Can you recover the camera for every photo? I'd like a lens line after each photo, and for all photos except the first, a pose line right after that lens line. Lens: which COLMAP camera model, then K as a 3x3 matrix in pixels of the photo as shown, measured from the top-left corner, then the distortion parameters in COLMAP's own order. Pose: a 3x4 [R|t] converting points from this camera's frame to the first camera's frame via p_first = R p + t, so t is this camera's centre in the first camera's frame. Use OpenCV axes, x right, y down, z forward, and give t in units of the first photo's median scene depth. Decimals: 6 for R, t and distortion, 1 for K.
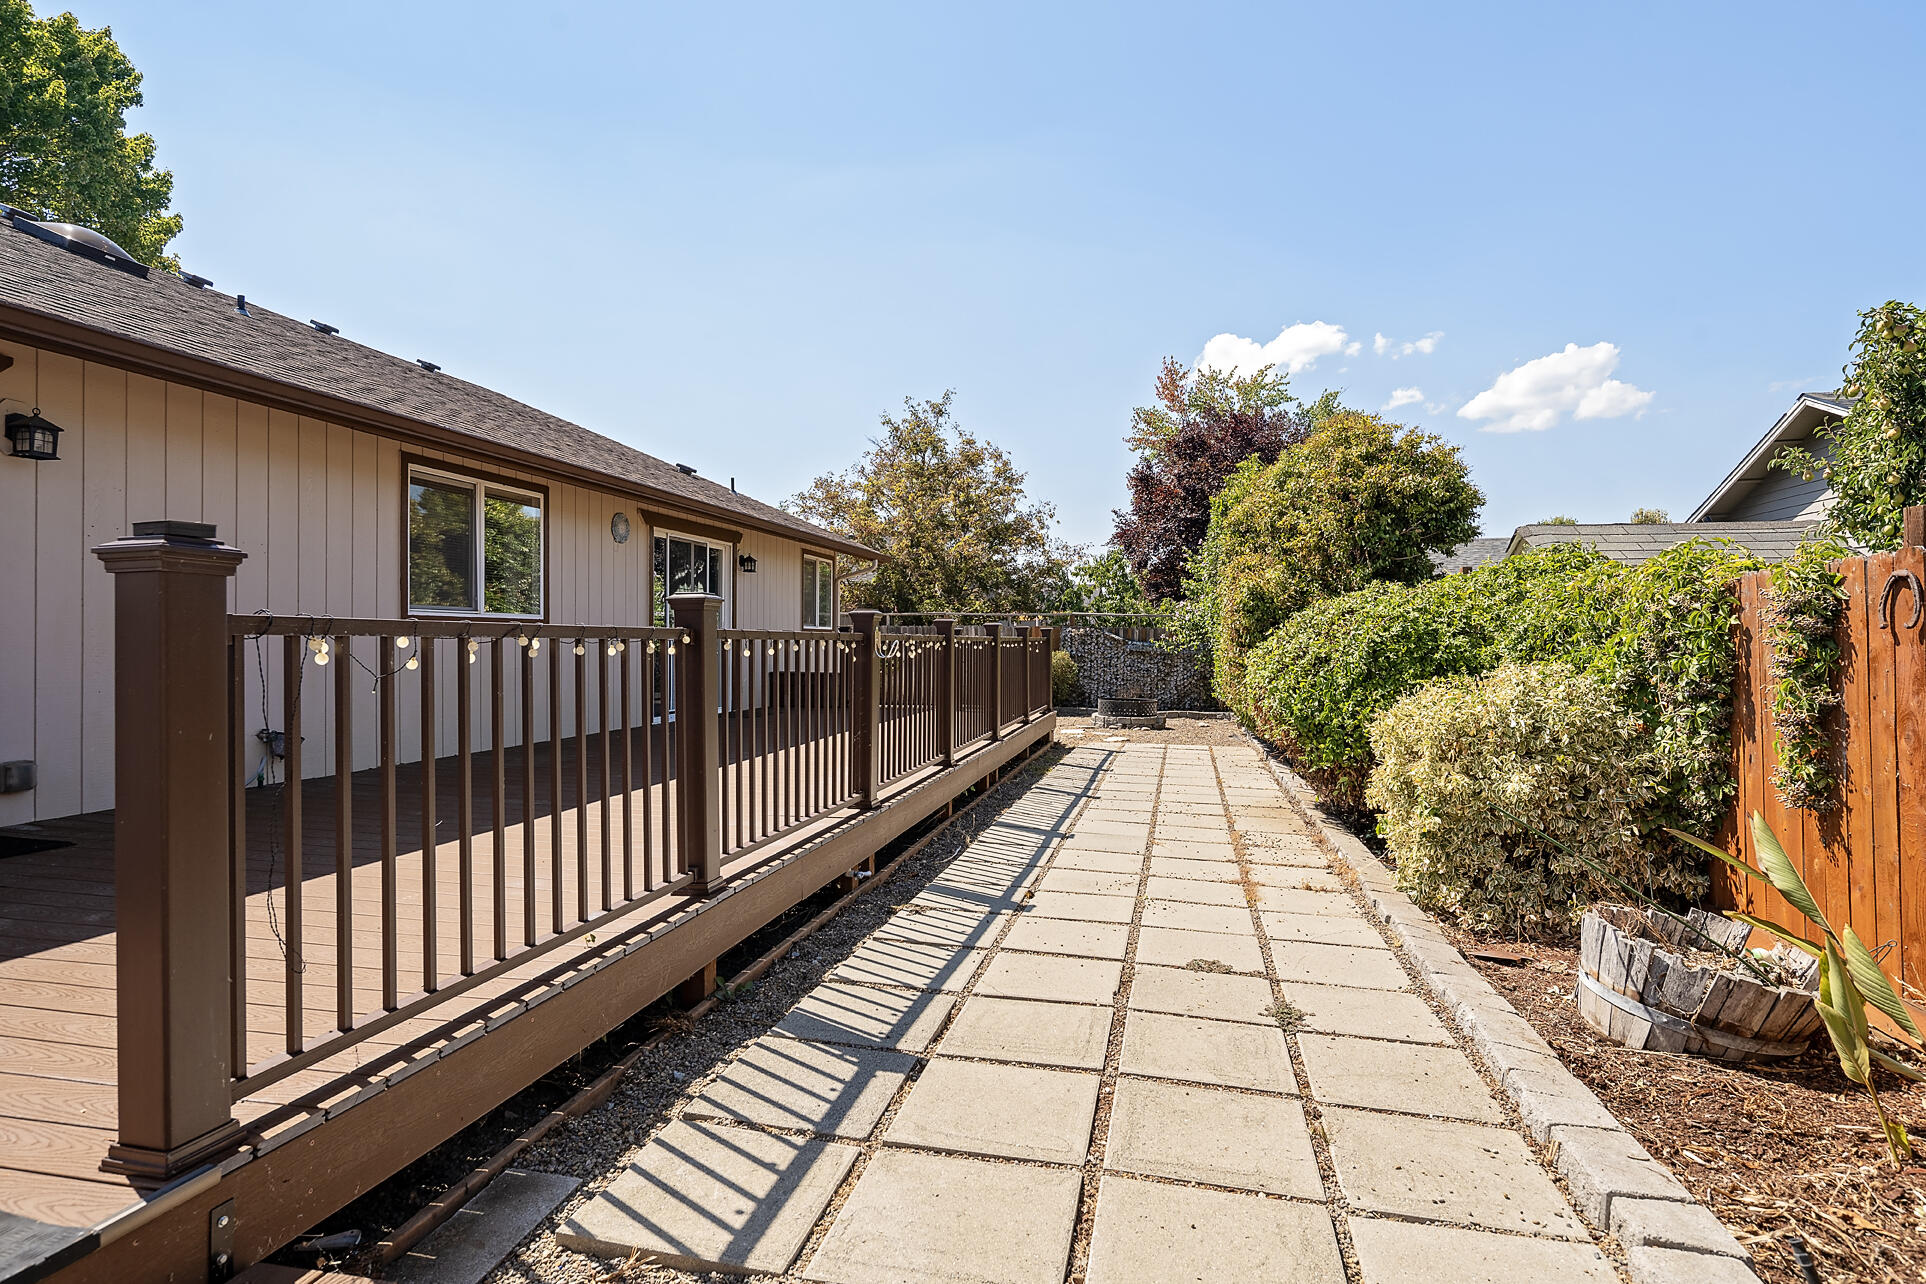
lens RADIAL K [[996.4, 0, 959.9], [0, 996.4, 636.8], [0, 0, 1]] dist [-0.007370, 0.000069]
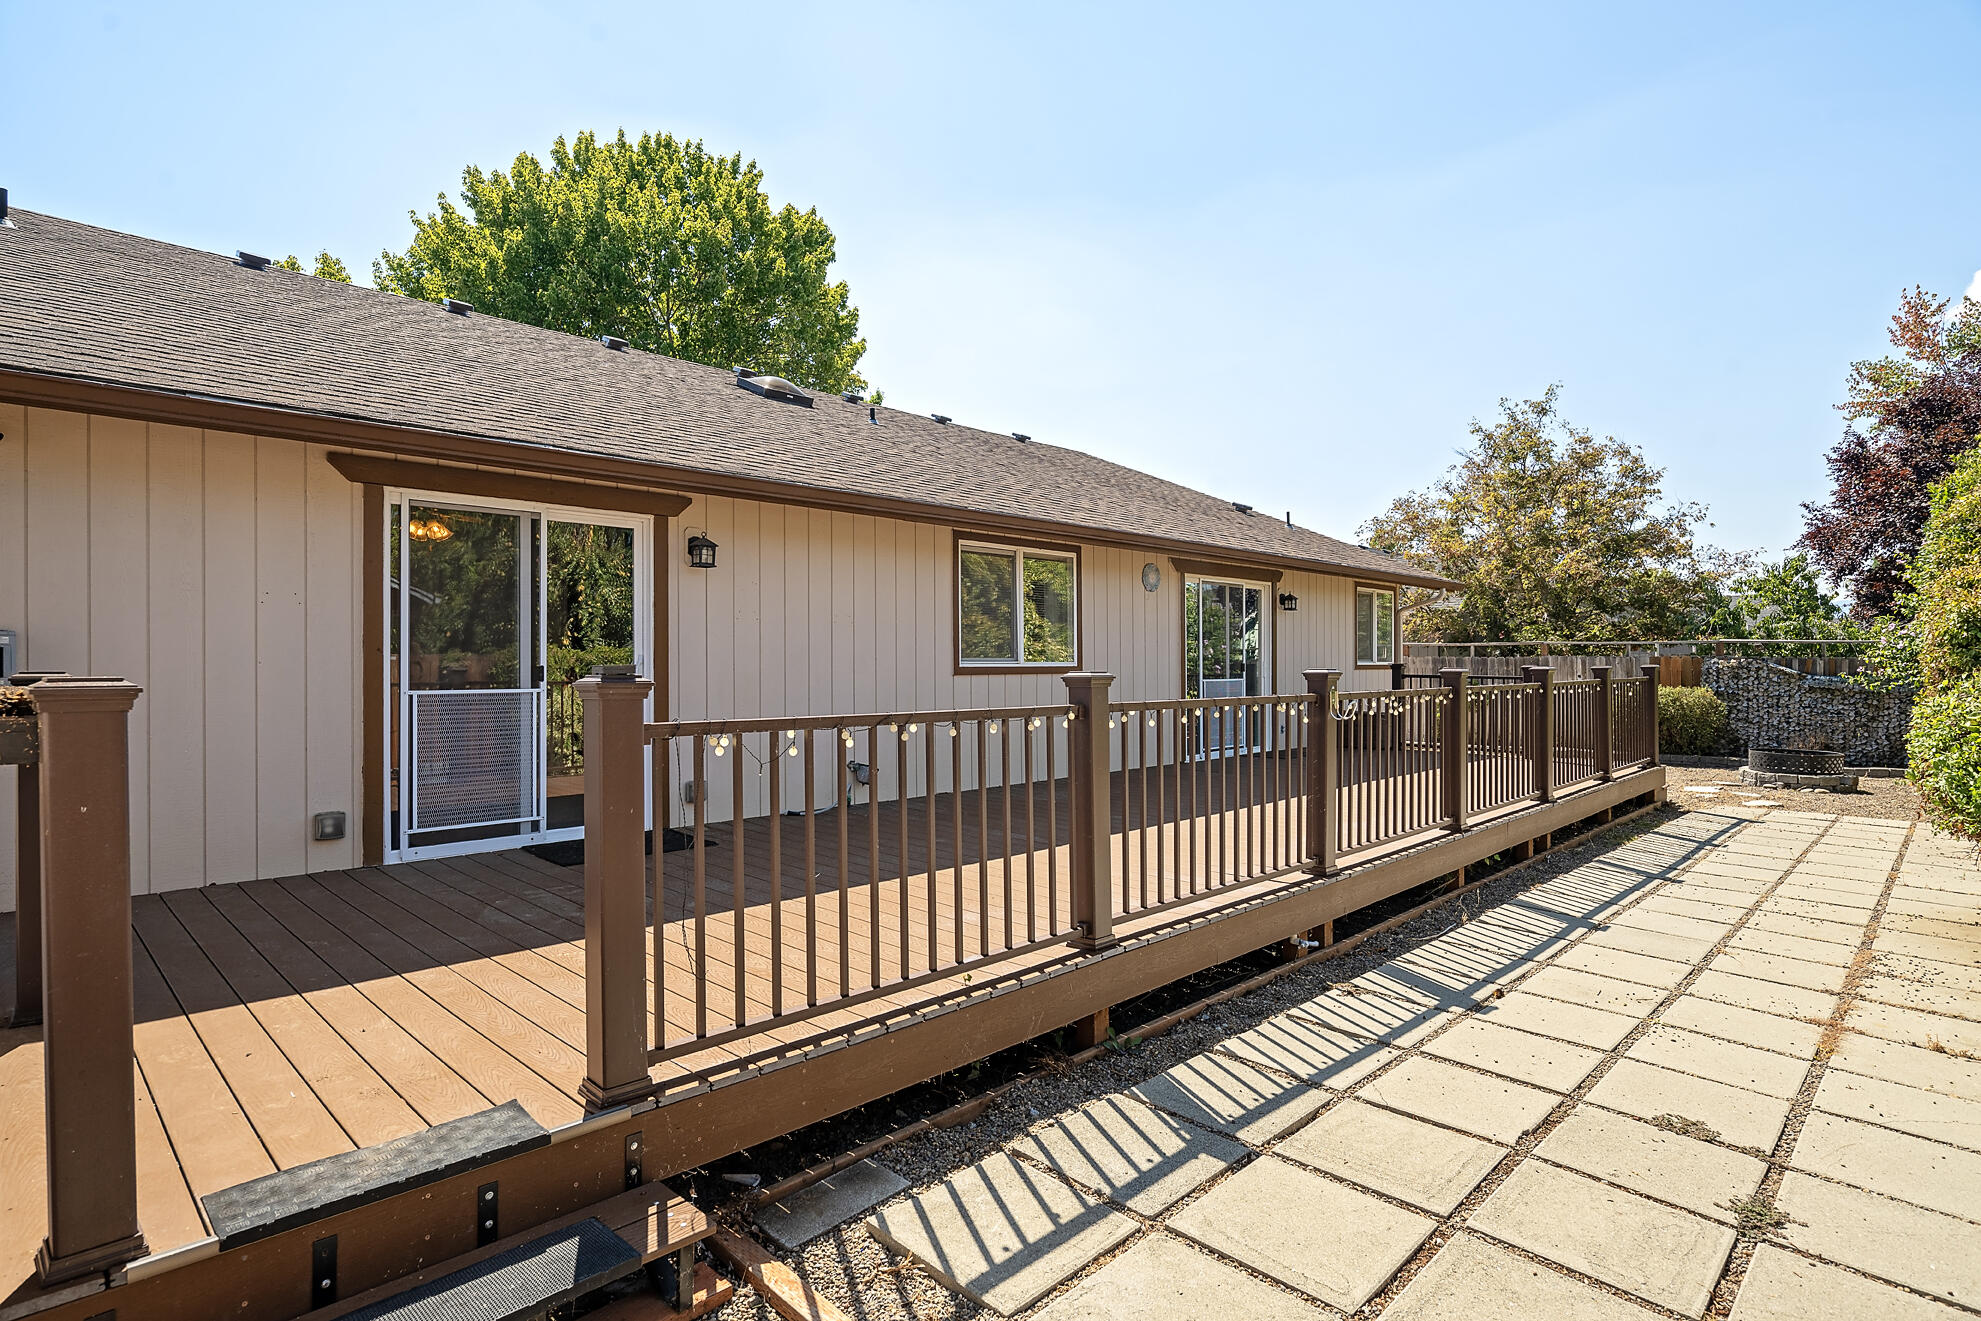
lens RADIAL K [[993.9, 0, 993.5], [0, 993.9, 662.5], [0, 0, 1]] dist [-0.012149, 0.007458]
pose [[0.845550, -0.005835, -0.533864, 0.167223], [0.007387, 0.999972, 0.000770, -0.040608], [0.533845, -0.004595, 0.845570, 0.019005]]
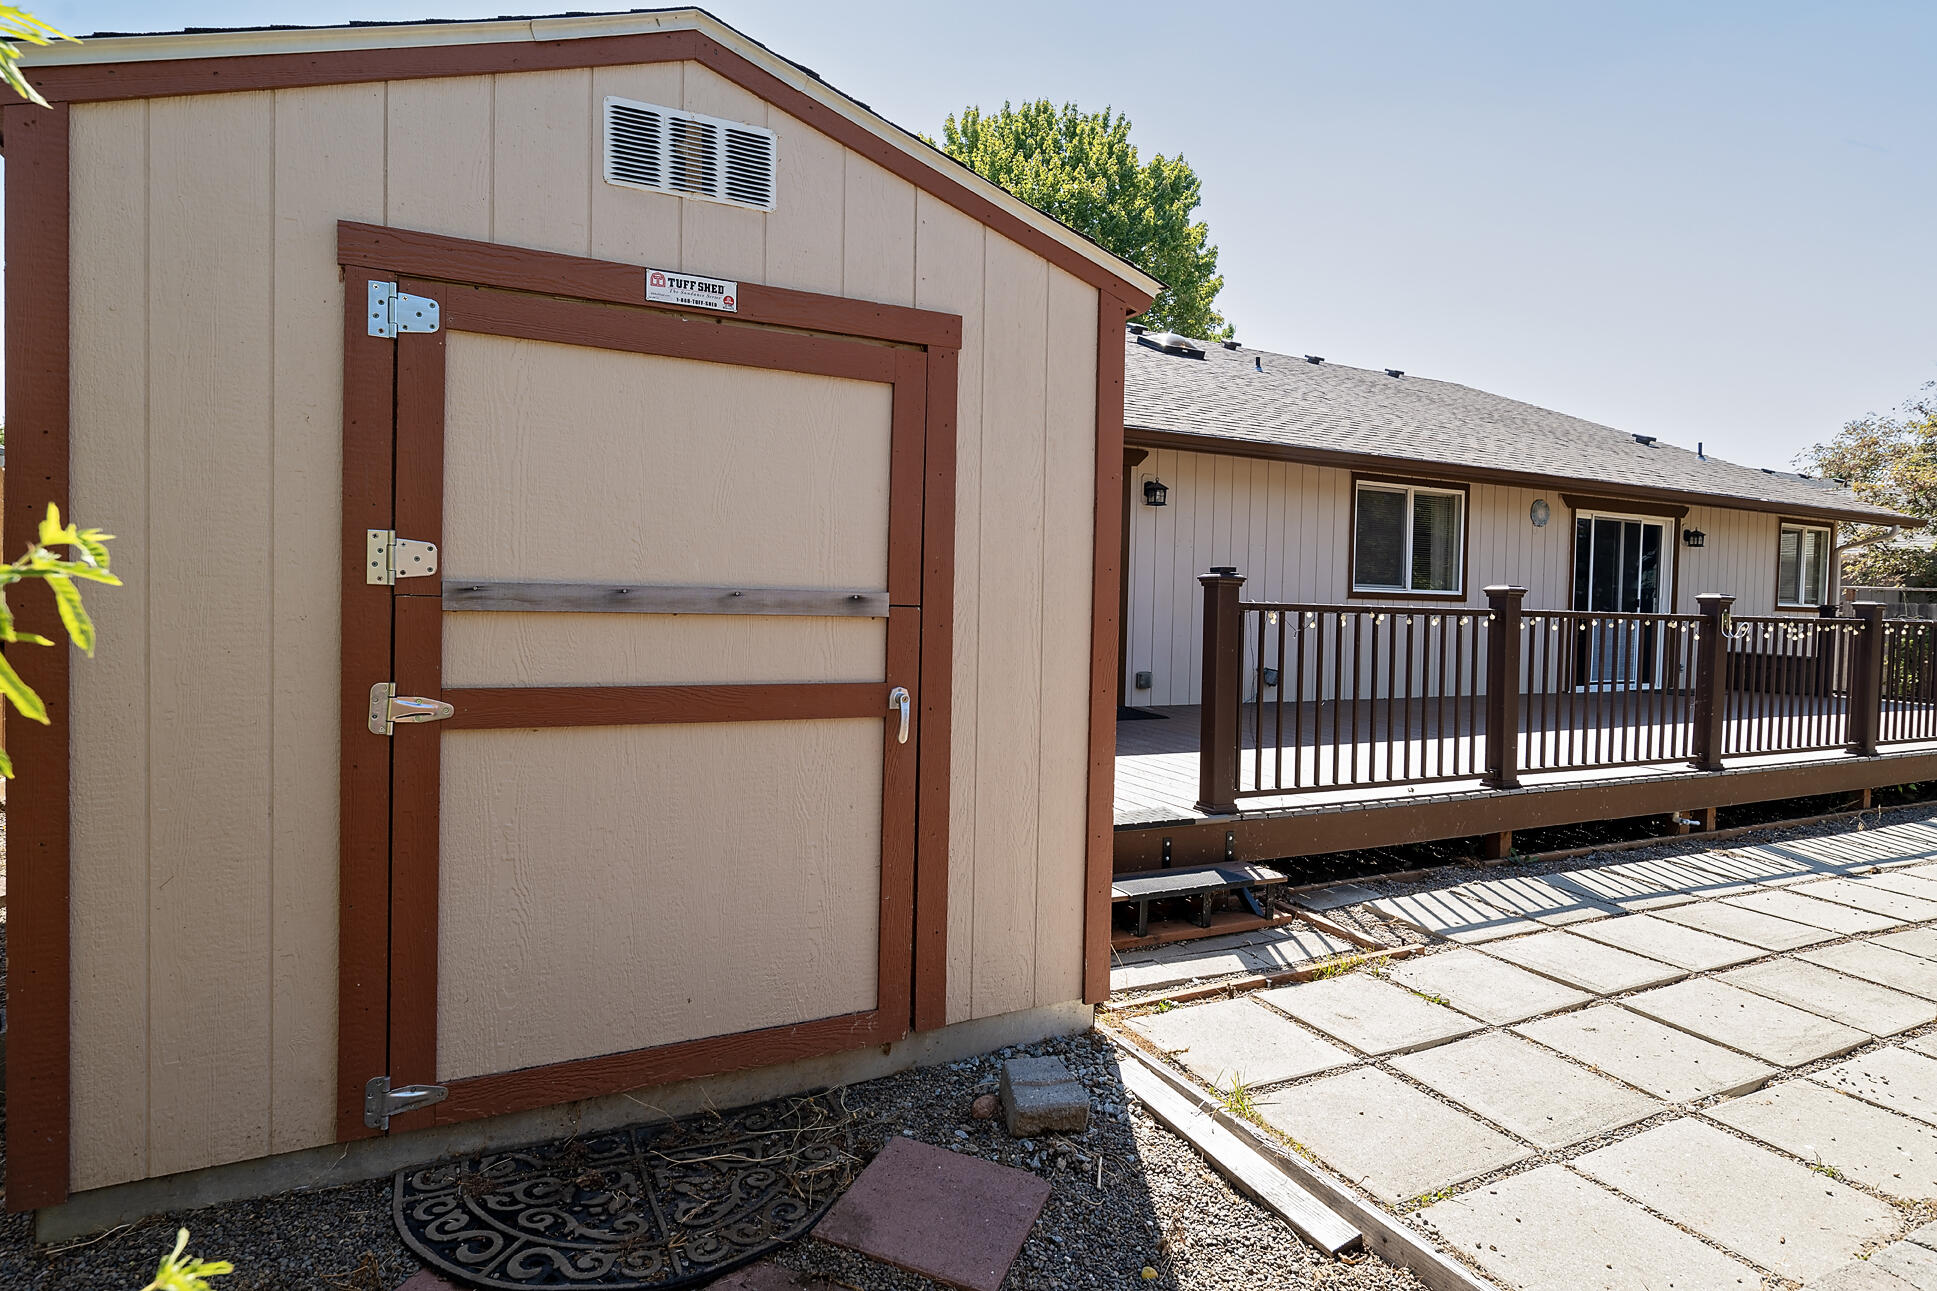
lens RADIAL K [[1020.0, 0, 975.6], [0, 1020.0, 617.3], [0, 0, 1]] dist [-0.006978, 0.001546]
pose [[0.625534, 0.030916, -0.779584, 0.310481], [-0.021145, 0.999519, 0.022672, -0.010462], [0.779911, 0.002302, 0.625887, -0.410924]]
